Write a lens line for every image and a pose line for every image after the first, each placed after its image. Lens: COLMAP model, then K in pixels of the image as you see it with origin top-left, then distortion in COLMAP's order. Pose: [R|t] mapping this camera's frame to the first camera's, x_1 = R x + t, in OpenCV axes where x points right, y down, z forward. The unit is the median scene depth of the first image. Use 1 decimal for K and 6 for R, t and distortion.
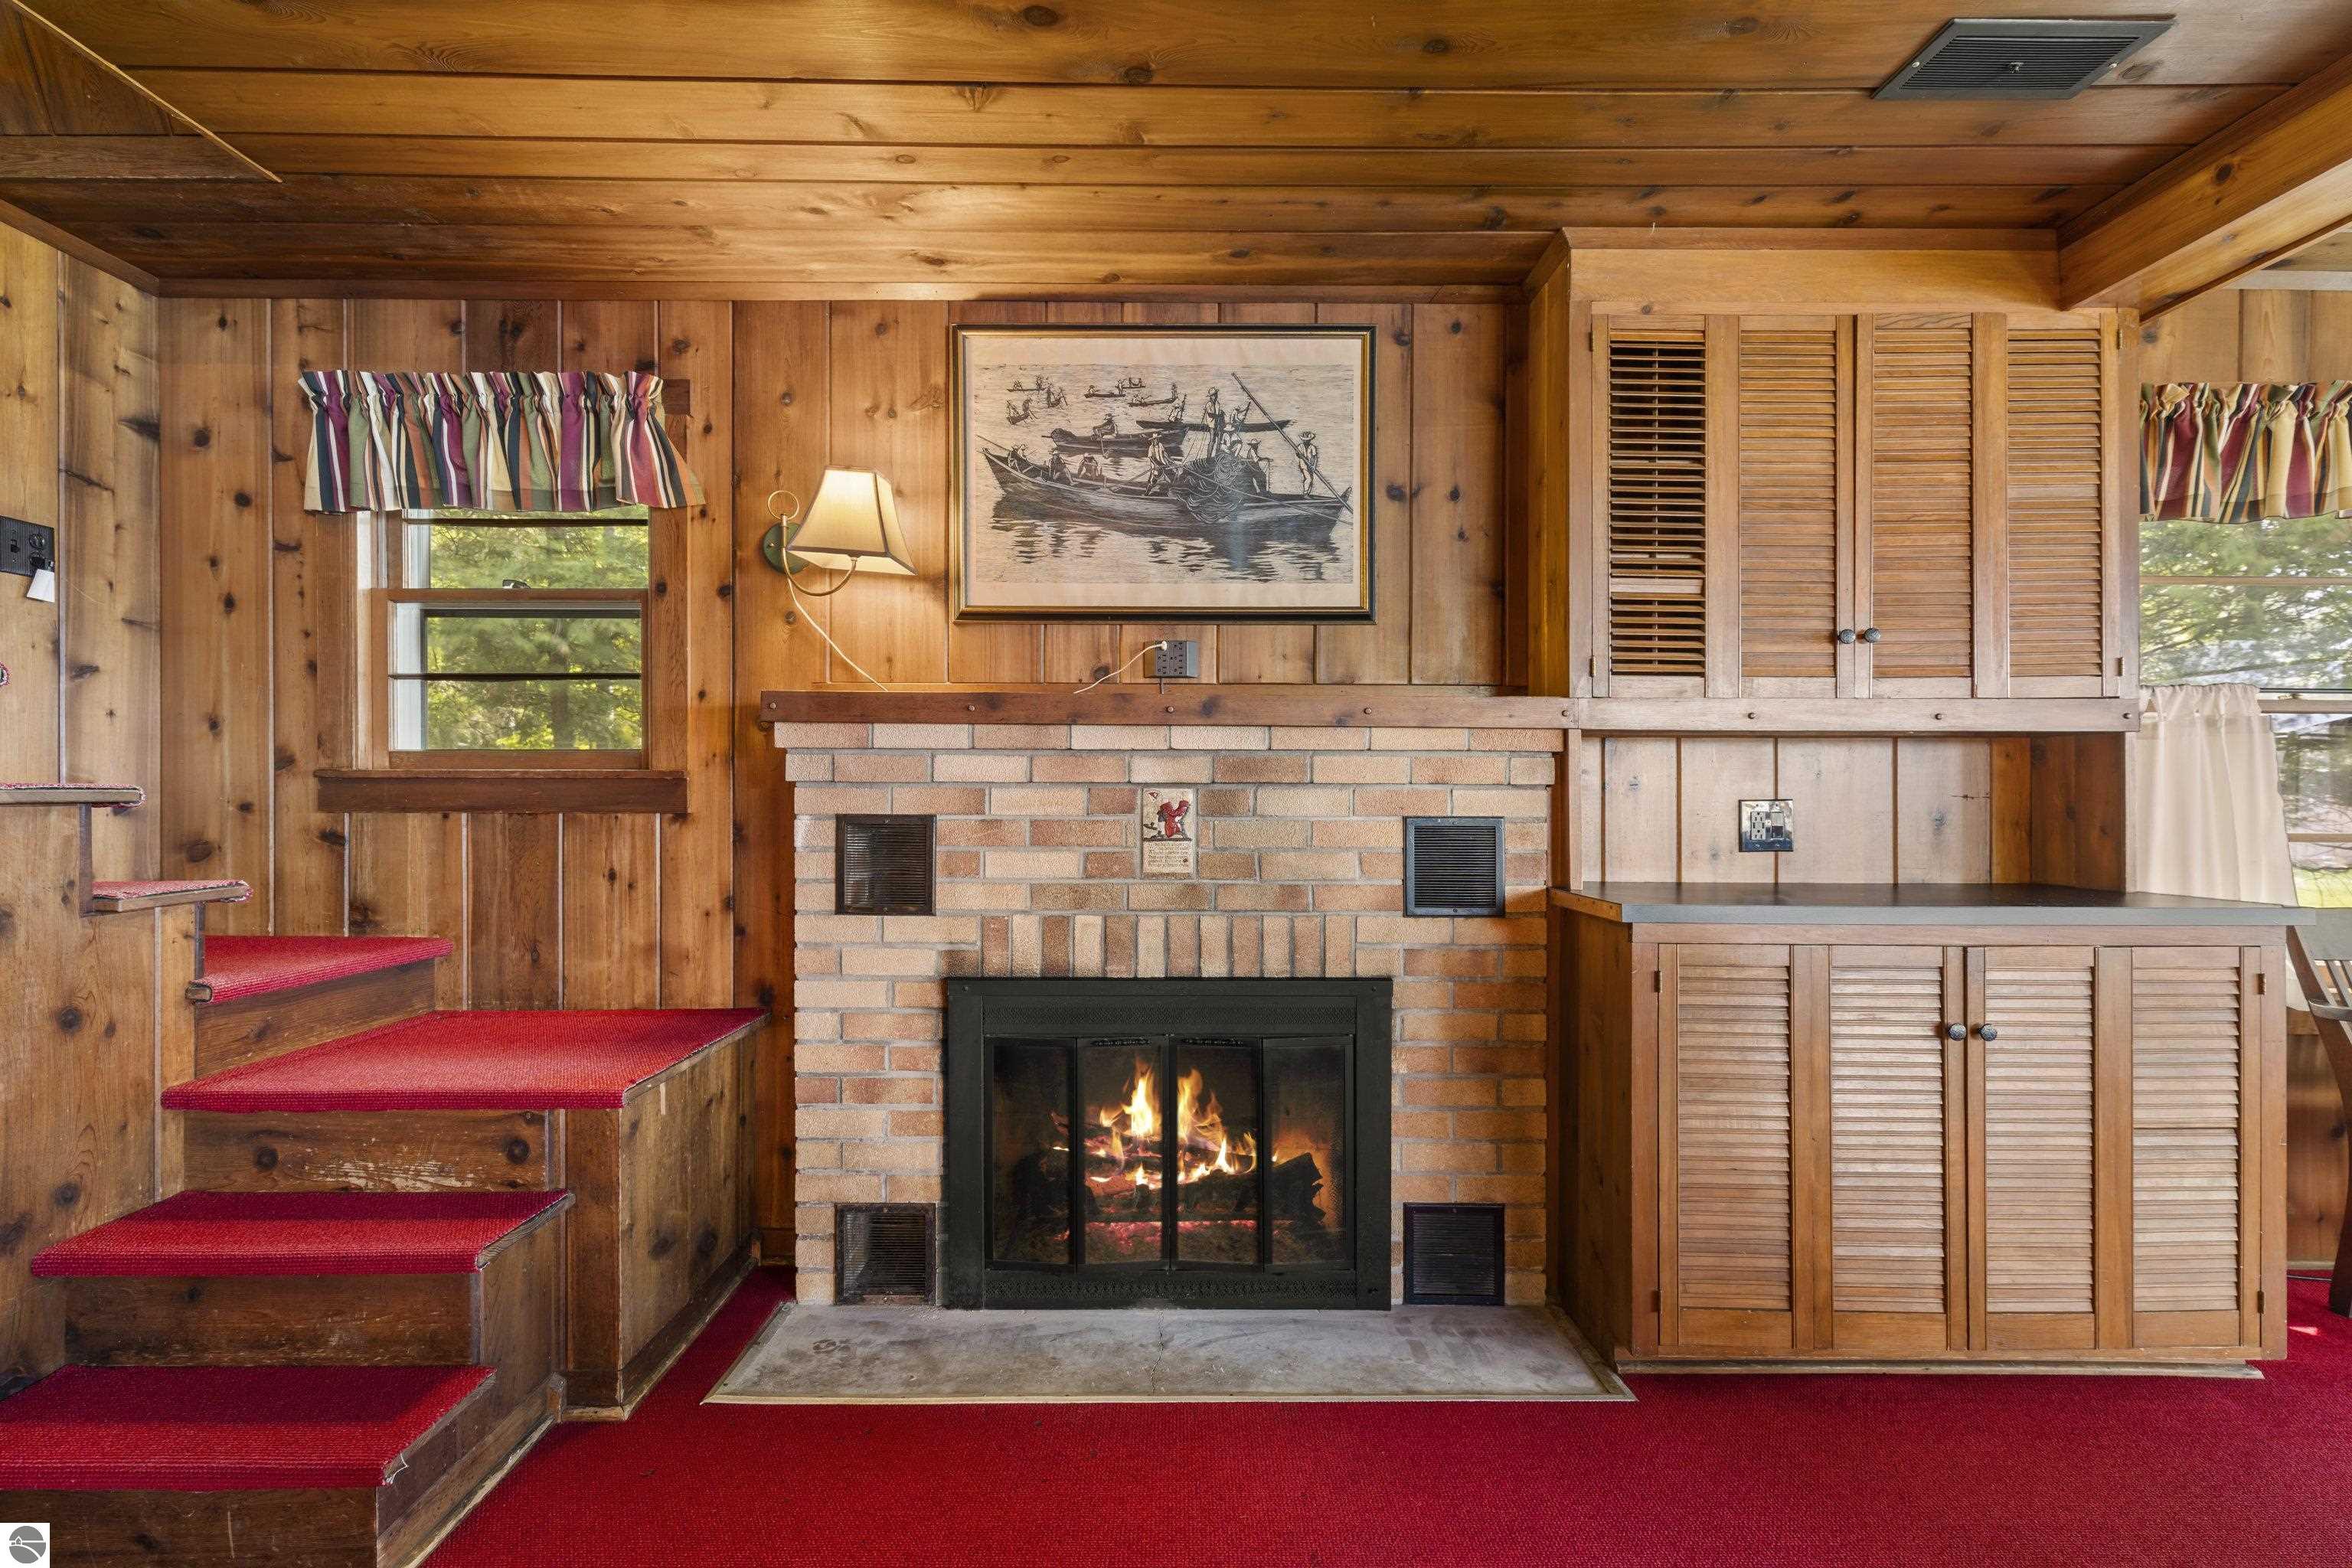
lens RADIAL K [[1064.4, 0, 1168.9], [0, 1064.4, 796.4], [0, 0, 1]] dist [0.003604, 0.000200]
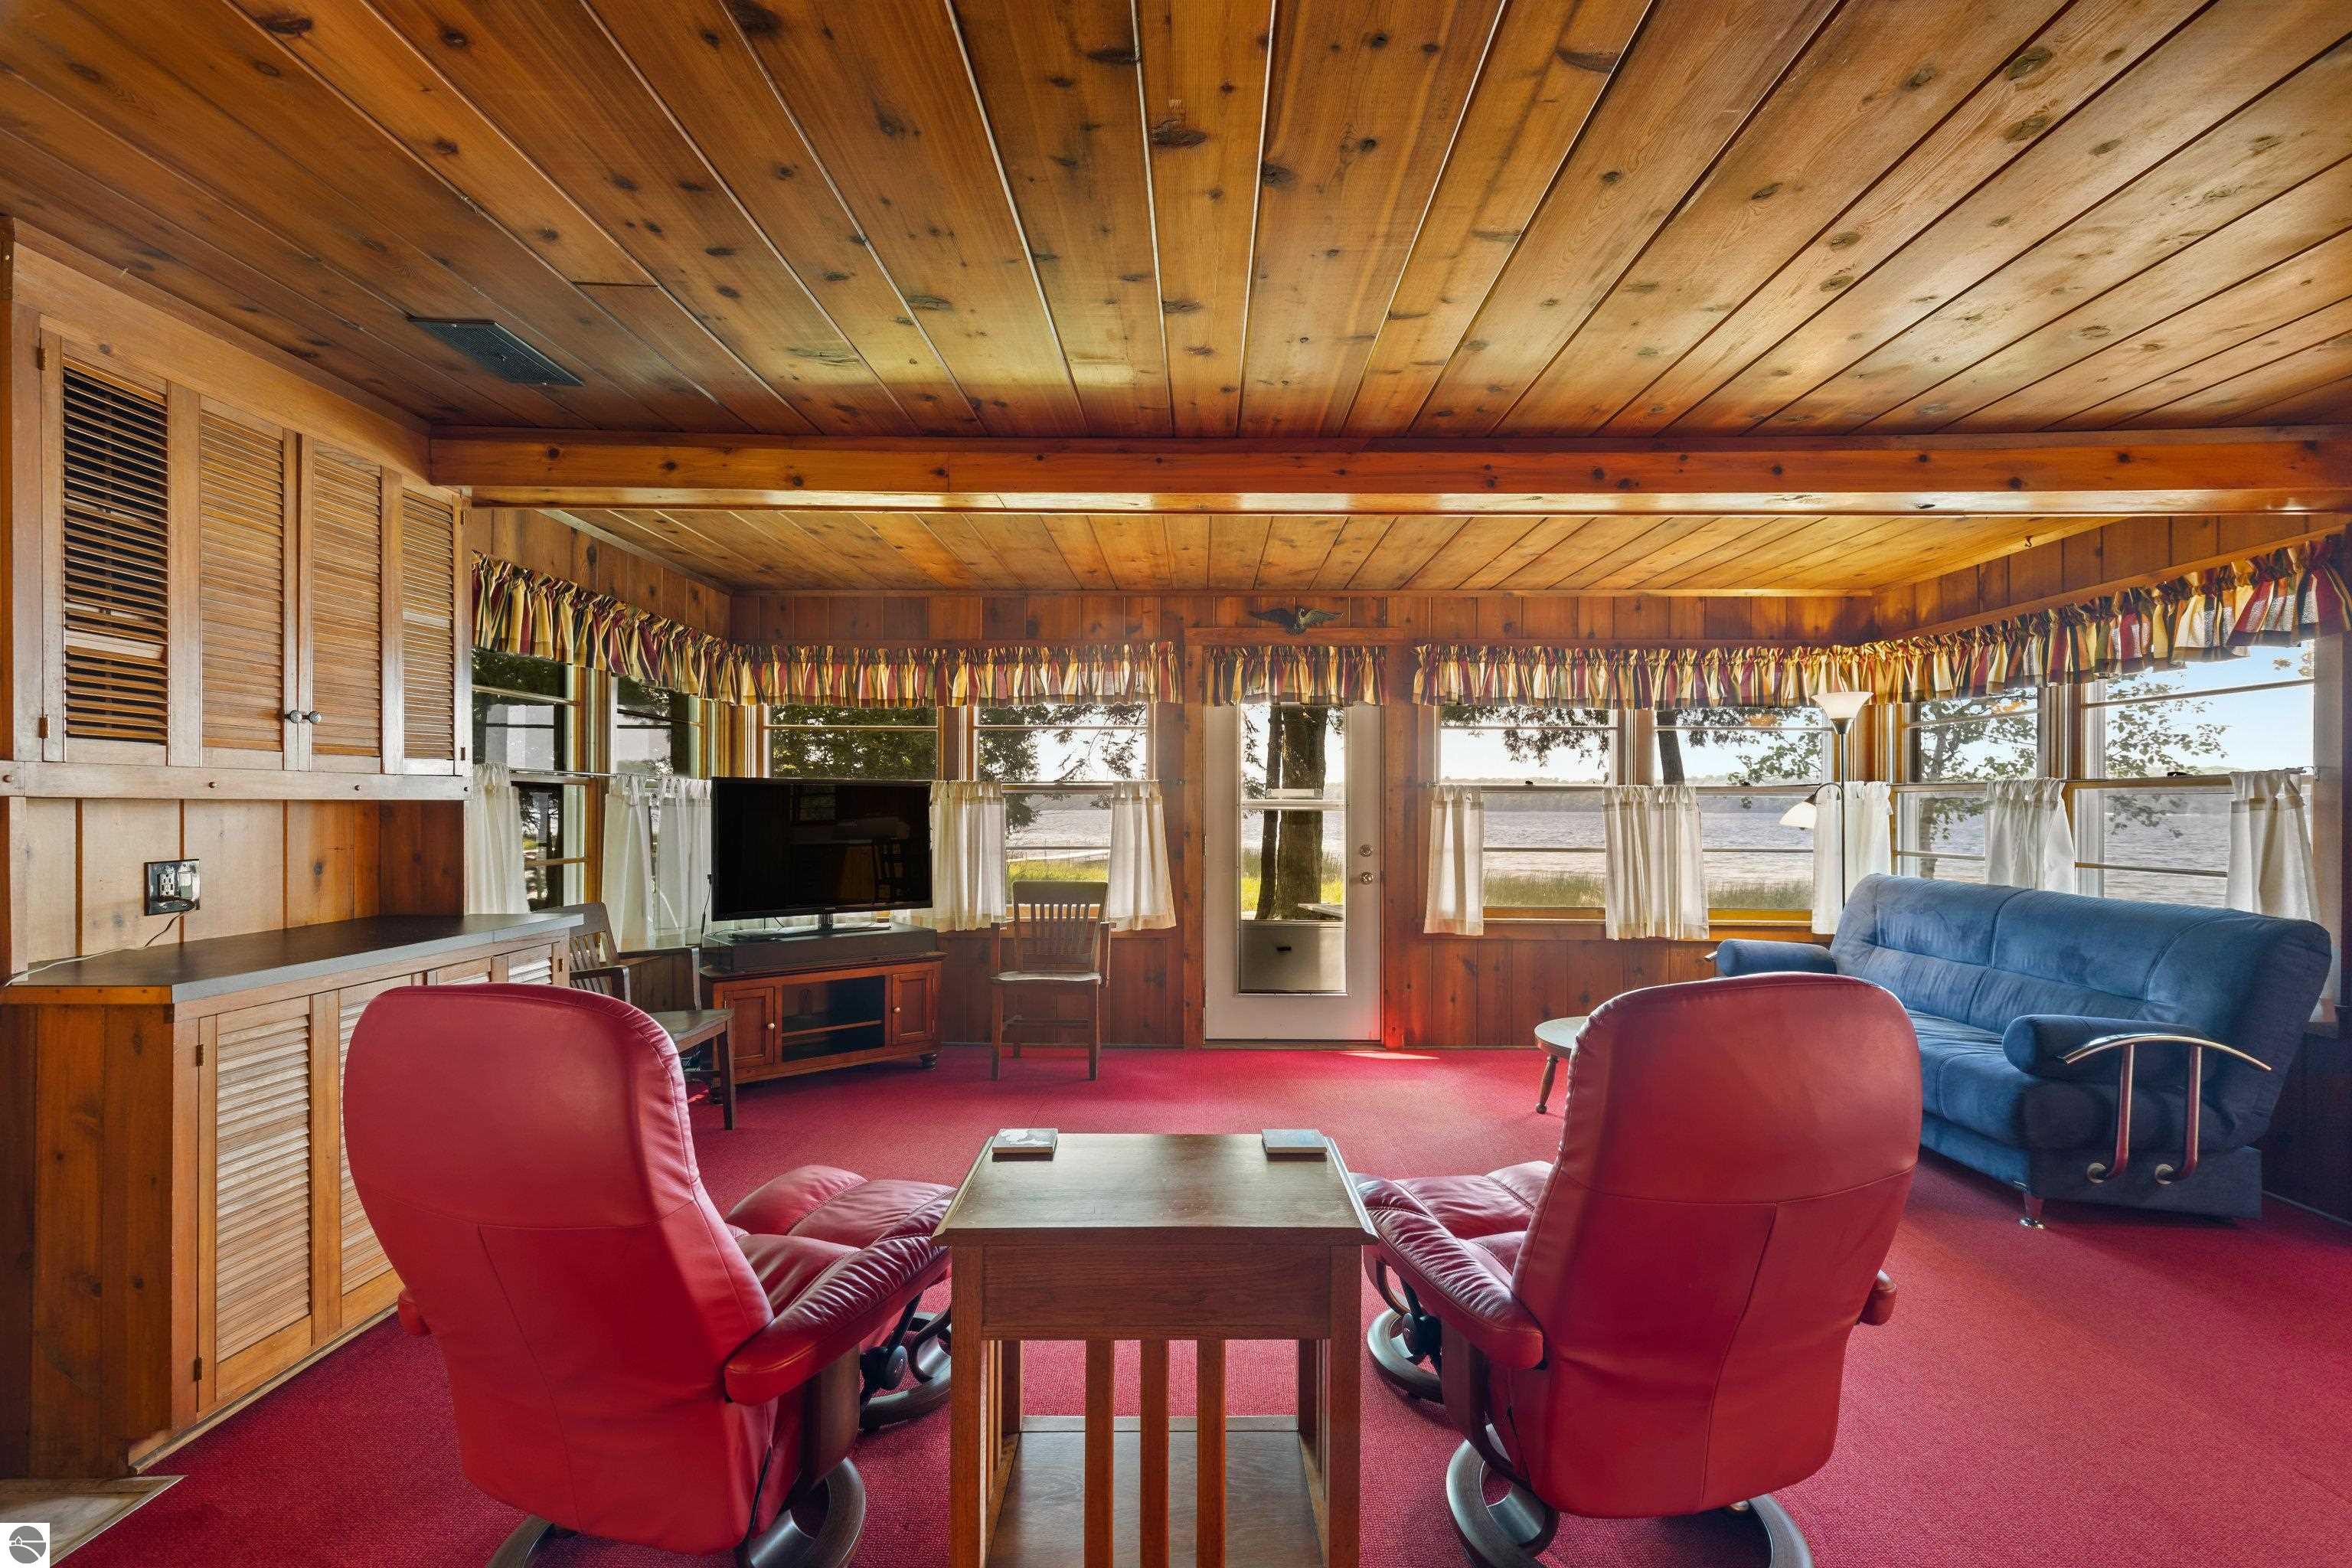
lens RADIAL K [[1049.8, 0, 1184.3], [0, 1049.8, 797.8], [0, 0, 1]] dist [0.004565, 0.001078]
pose [[0.018773, 0.002881, 0.999820, -0.461172], [-0.004058, 0.999988, -0.002805, -0.063957], [-0.999816, -0.004004, 0.018784, 0.033845]]
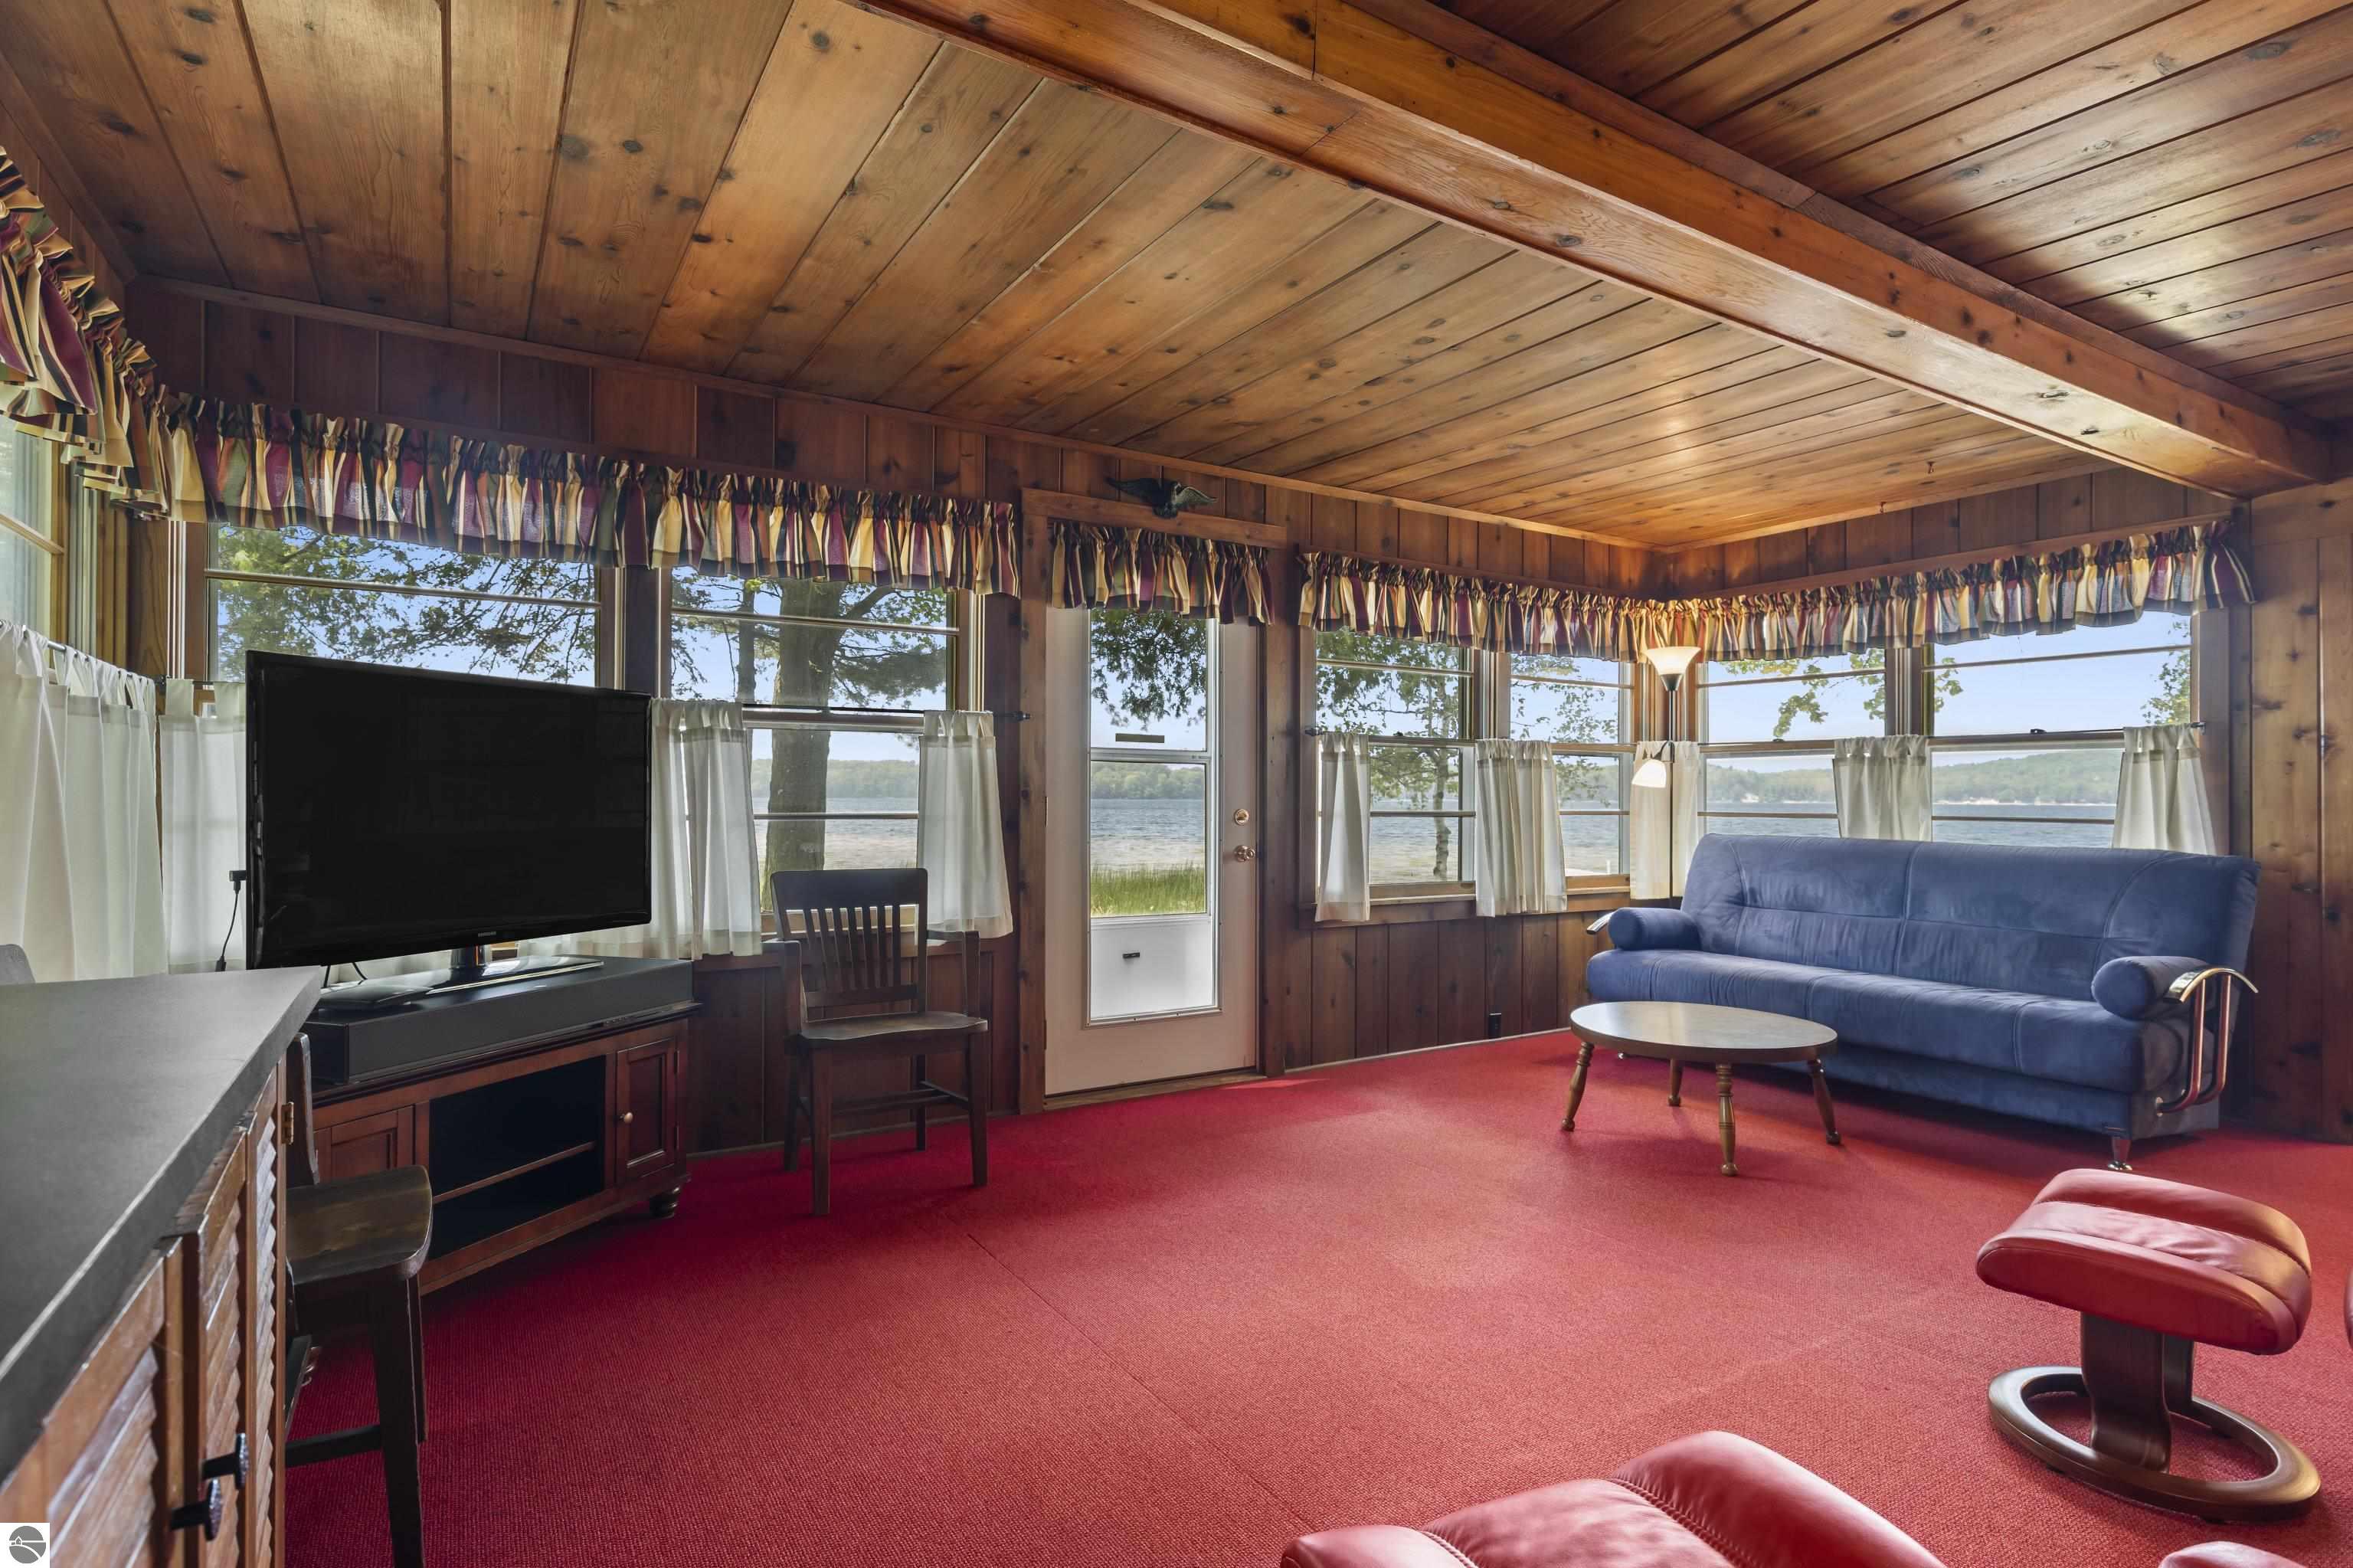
lens RADIAL K [[1185.1, 0, 1176.5], [0, 1185.1, 784.0], [0, 0, 1]] dist [0.001087, 0.000112]
pose [[-0.520791, 0.000268, 0.853684, 0.259175], [-0.009481, 0.999936, -0.006098, 0.004777], [-0.853631, -0.011270, -0.520756, 0.817246]]
